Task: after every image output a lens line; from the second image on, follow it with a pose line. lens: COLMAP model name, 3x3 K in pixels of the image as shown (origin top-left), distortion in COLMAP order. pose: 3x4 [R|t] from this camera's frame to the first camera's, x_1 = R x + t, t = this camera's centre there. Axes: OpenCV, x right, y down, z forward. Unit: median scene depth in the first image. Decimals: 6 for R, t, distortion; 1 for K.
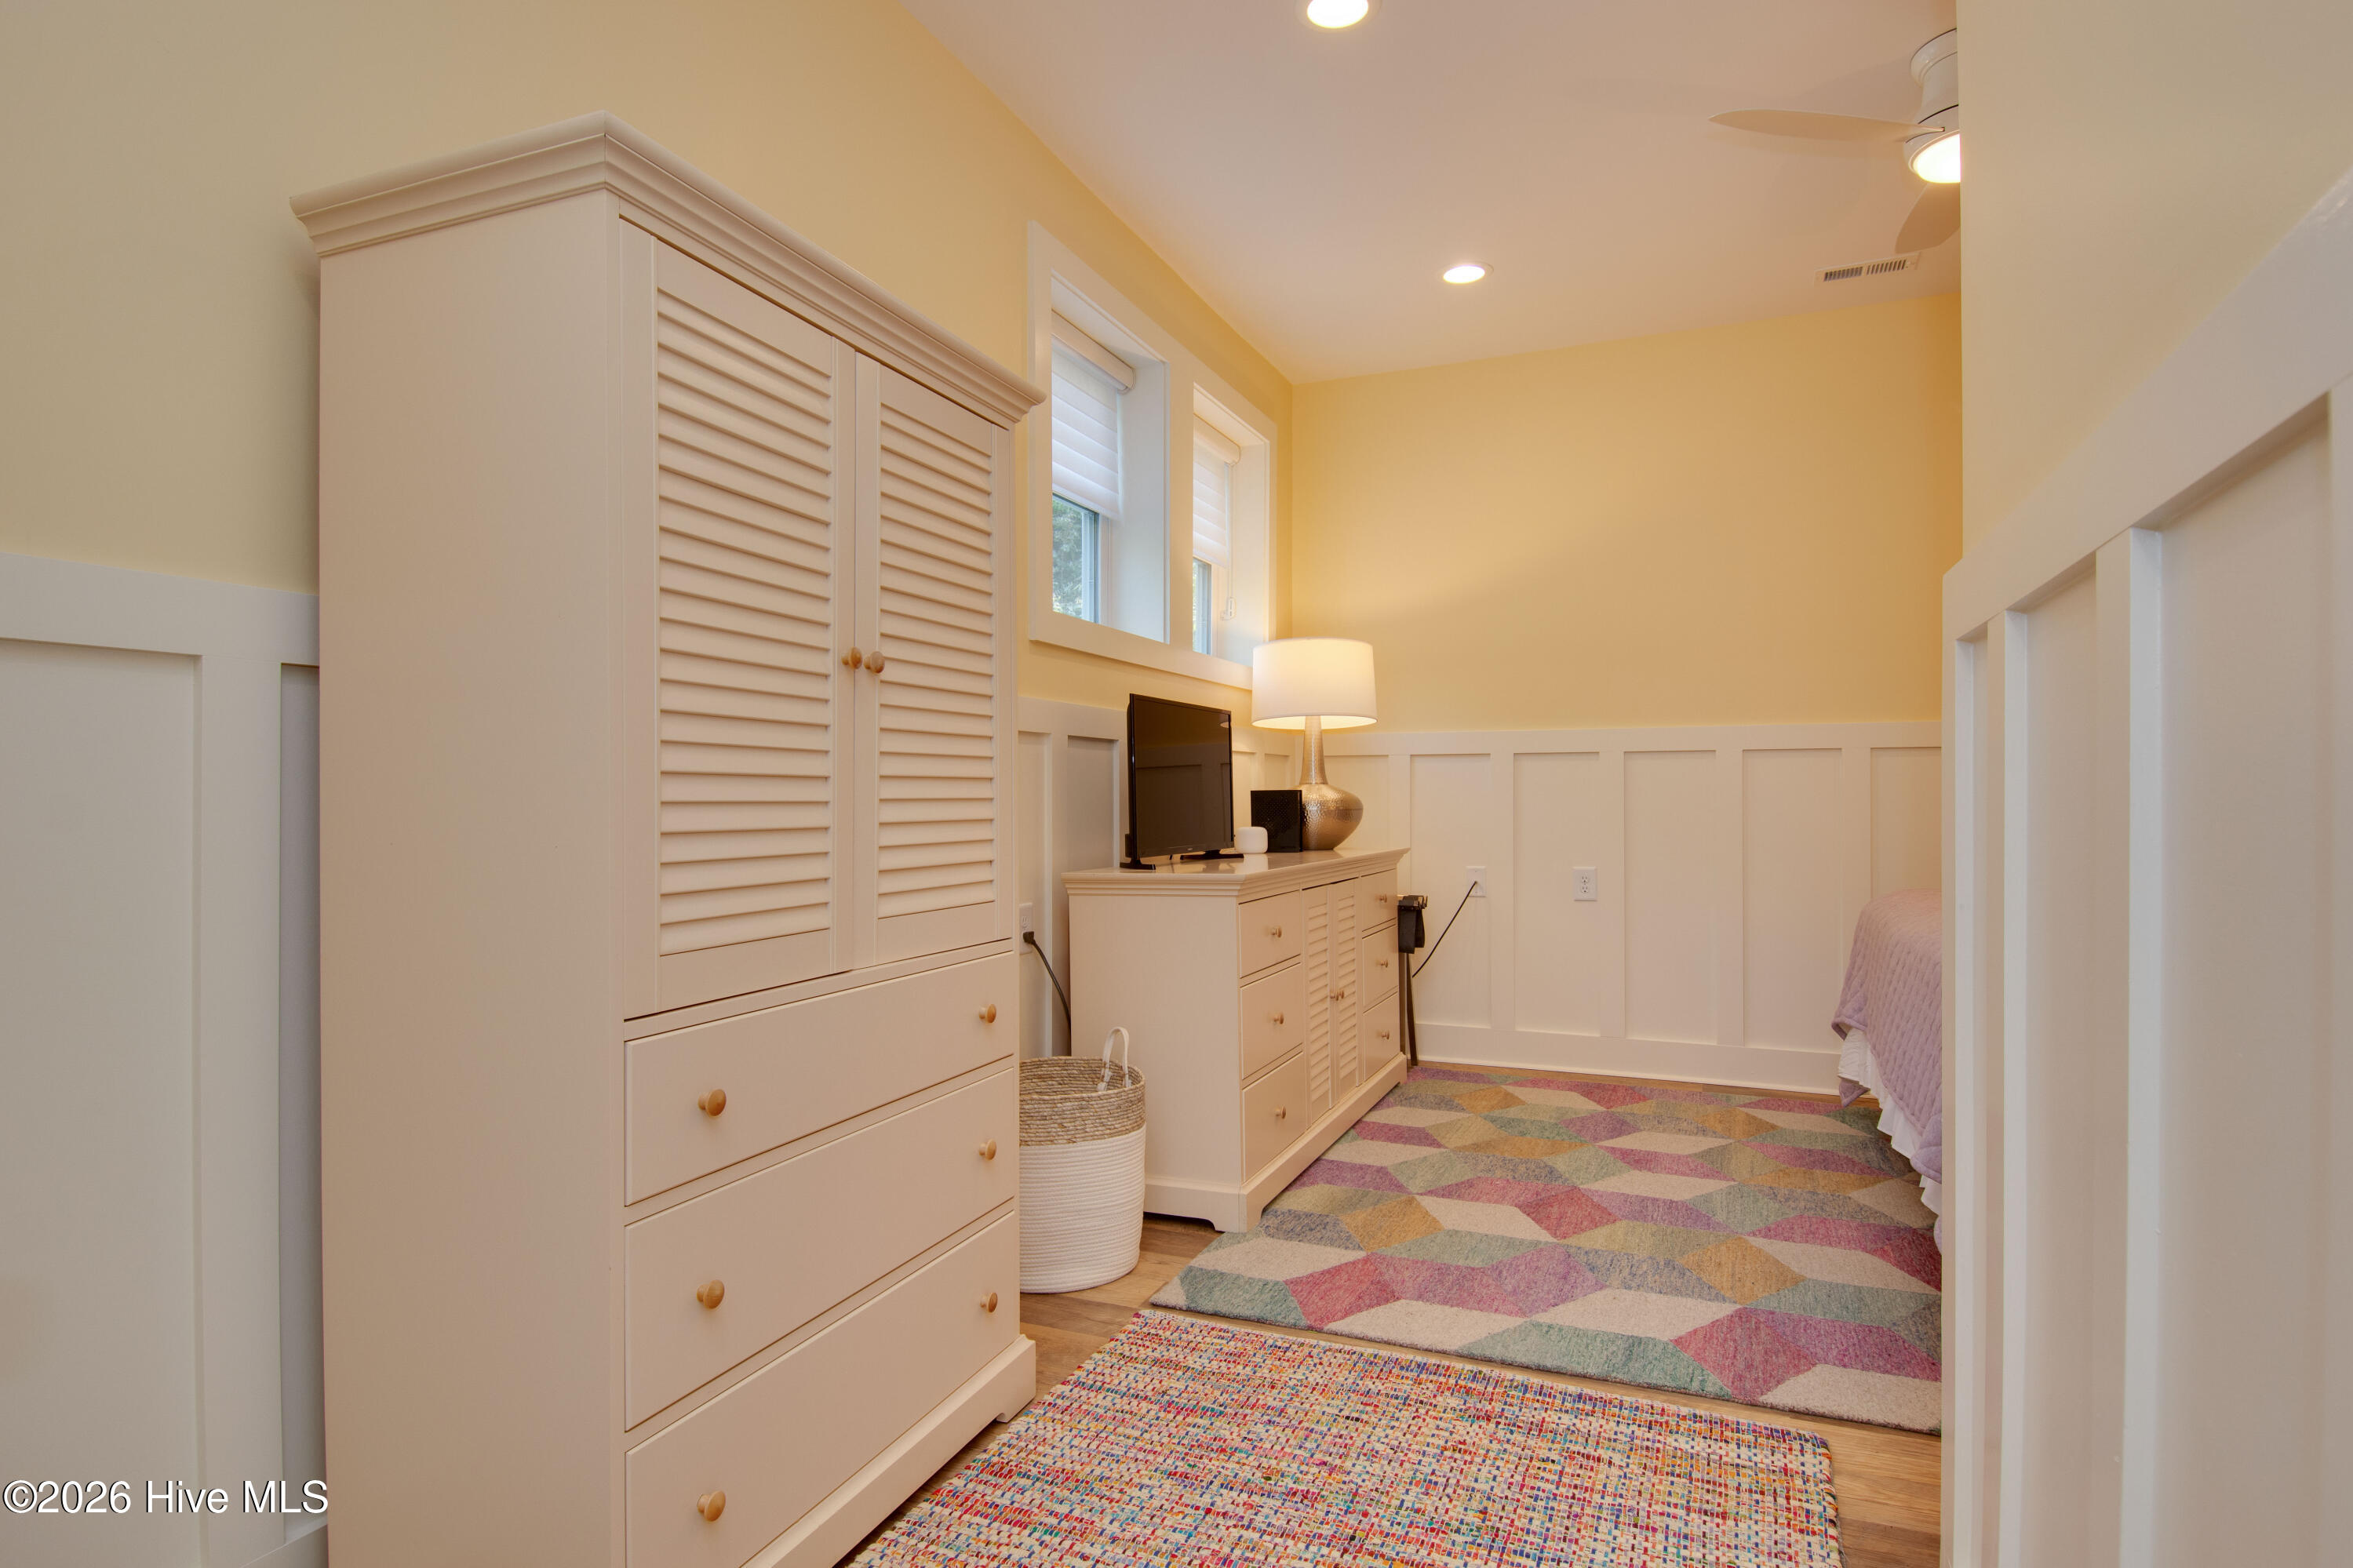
lens RADIAL K [[1245.6, 0, 1183.1], [0, 1245.6, 794.3], [0, 0, 1]] dist [0.031859, -0.039485]
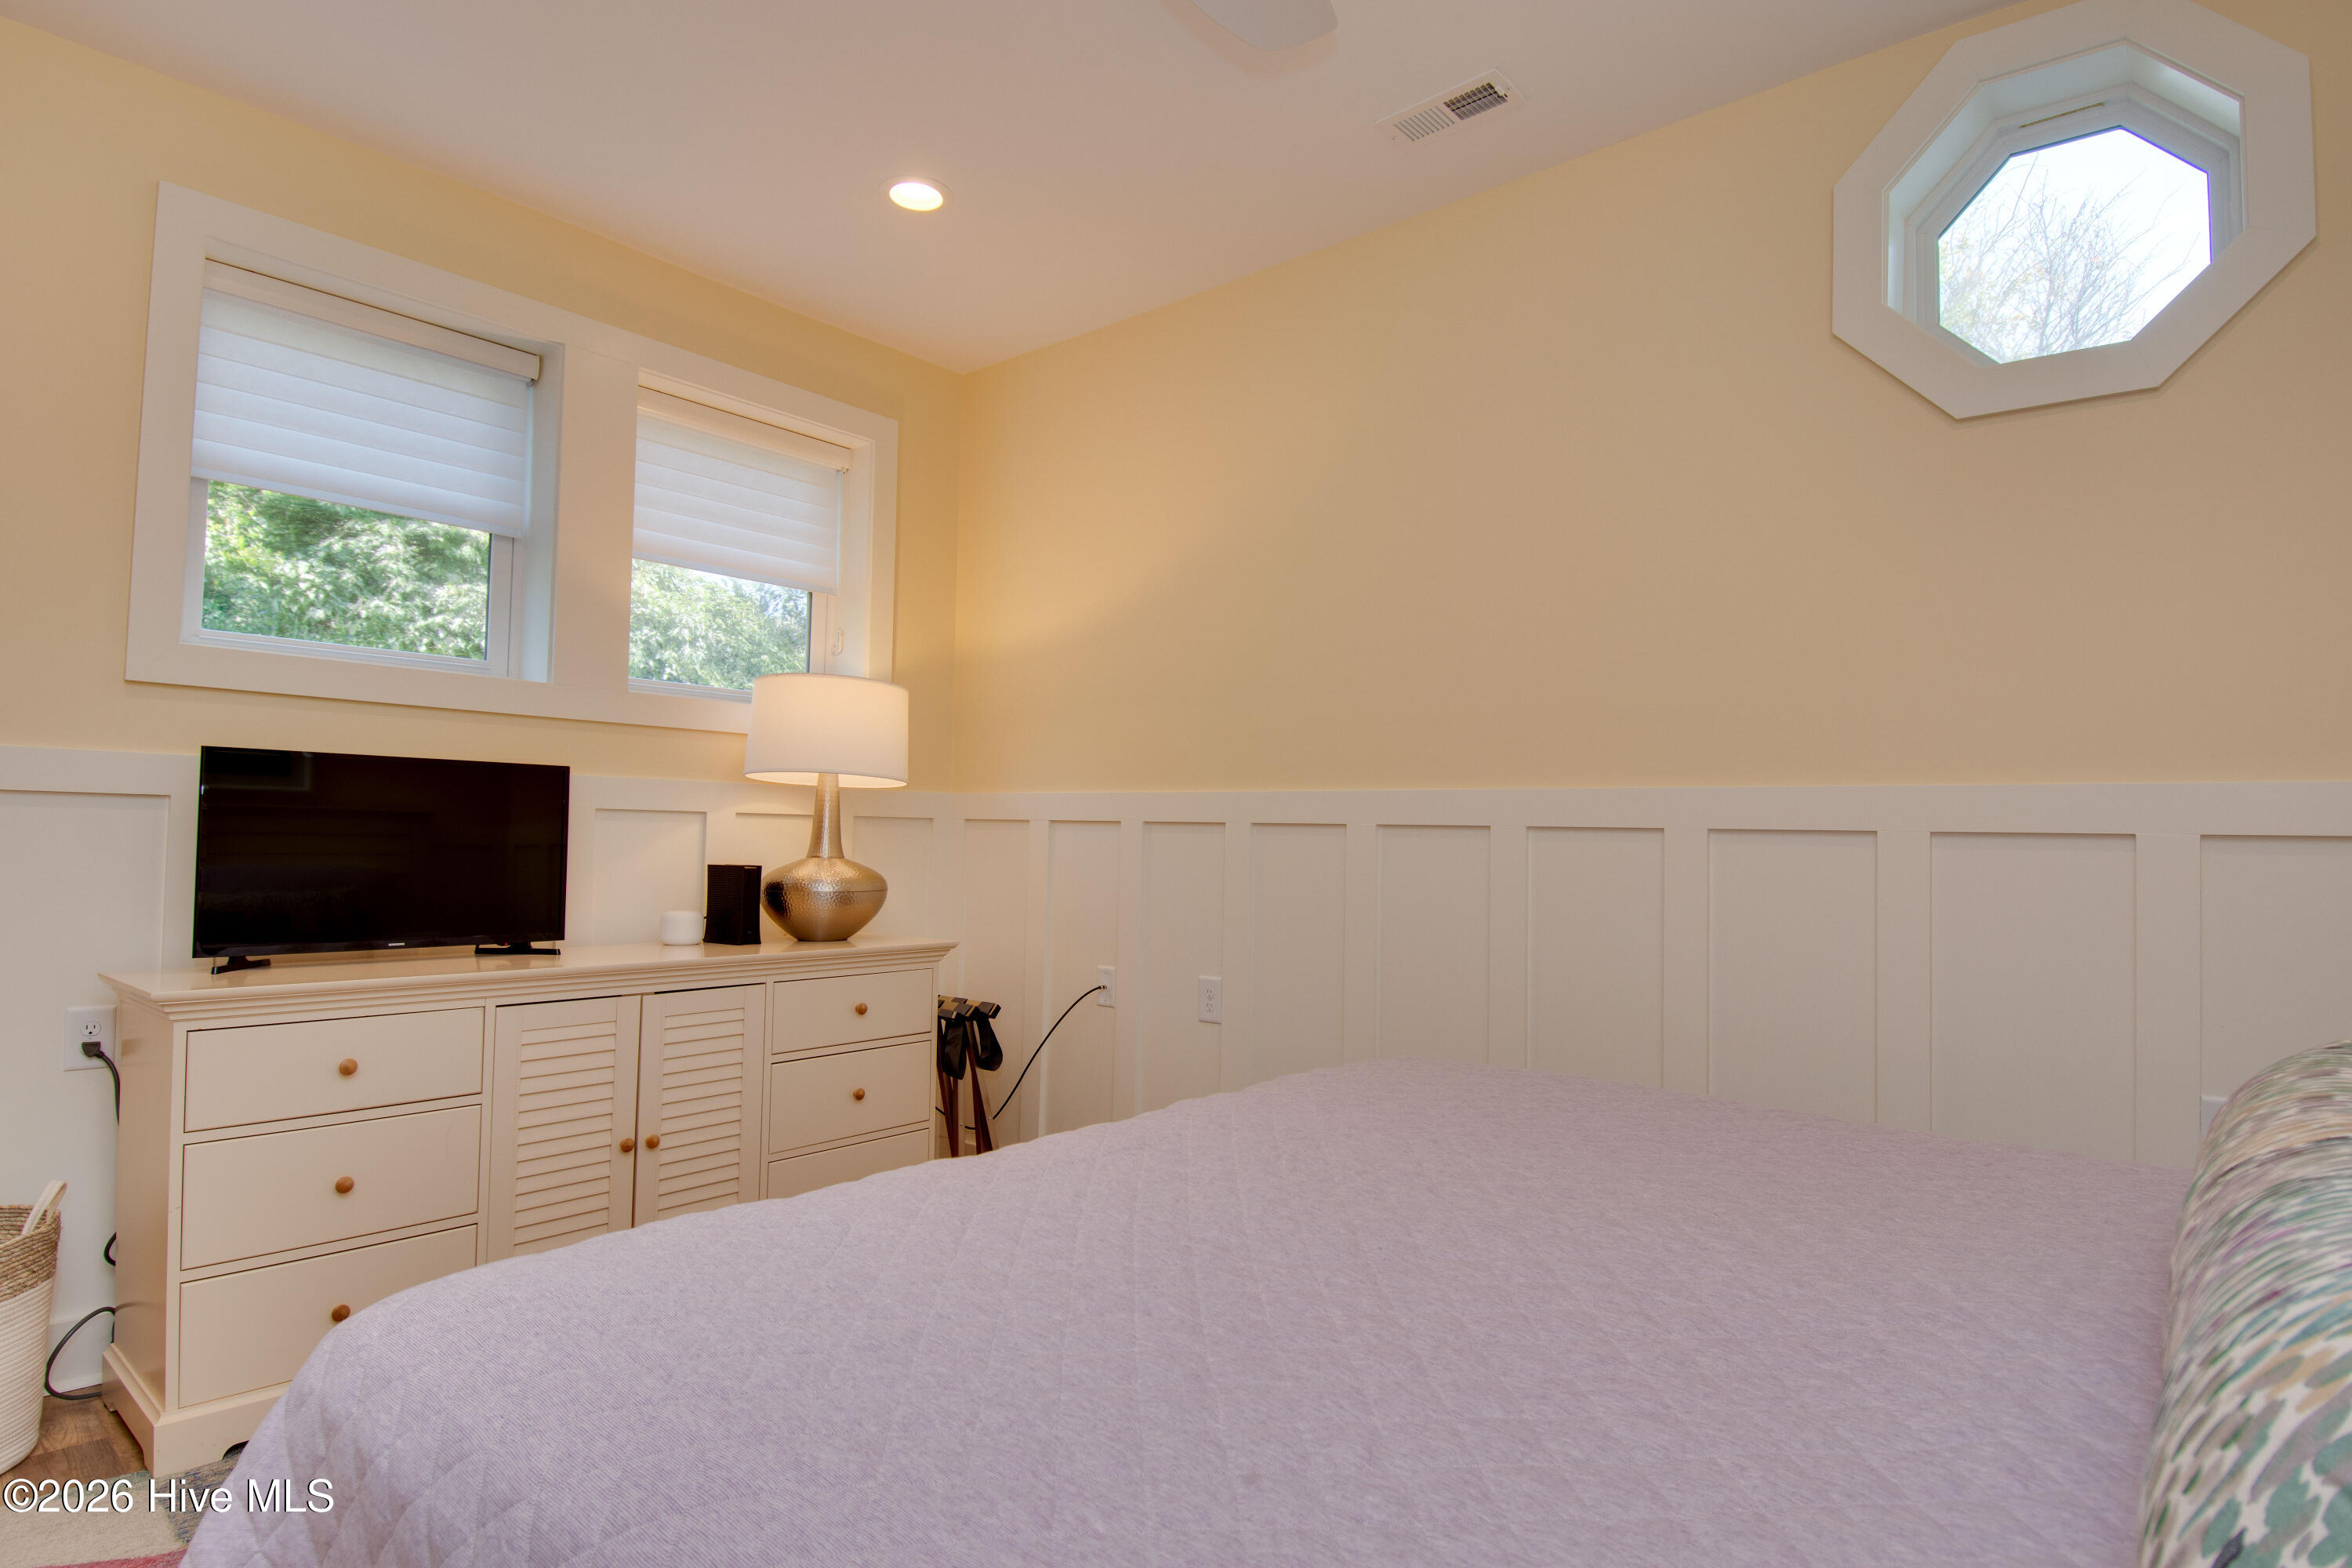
lens RADIAL K [[1245.2, 0, 1170.3], [0, 1245.2, 779.8], [0, 0, 1]] dist [0.031859, -0.039485]
pose [[0.964092, 0.012352, -0.265283, 0.529532], [-0.024404, 0.998812, -0.042183, -0.028762], [0.264447, 0.047143, 0.963247, 0.283345]]
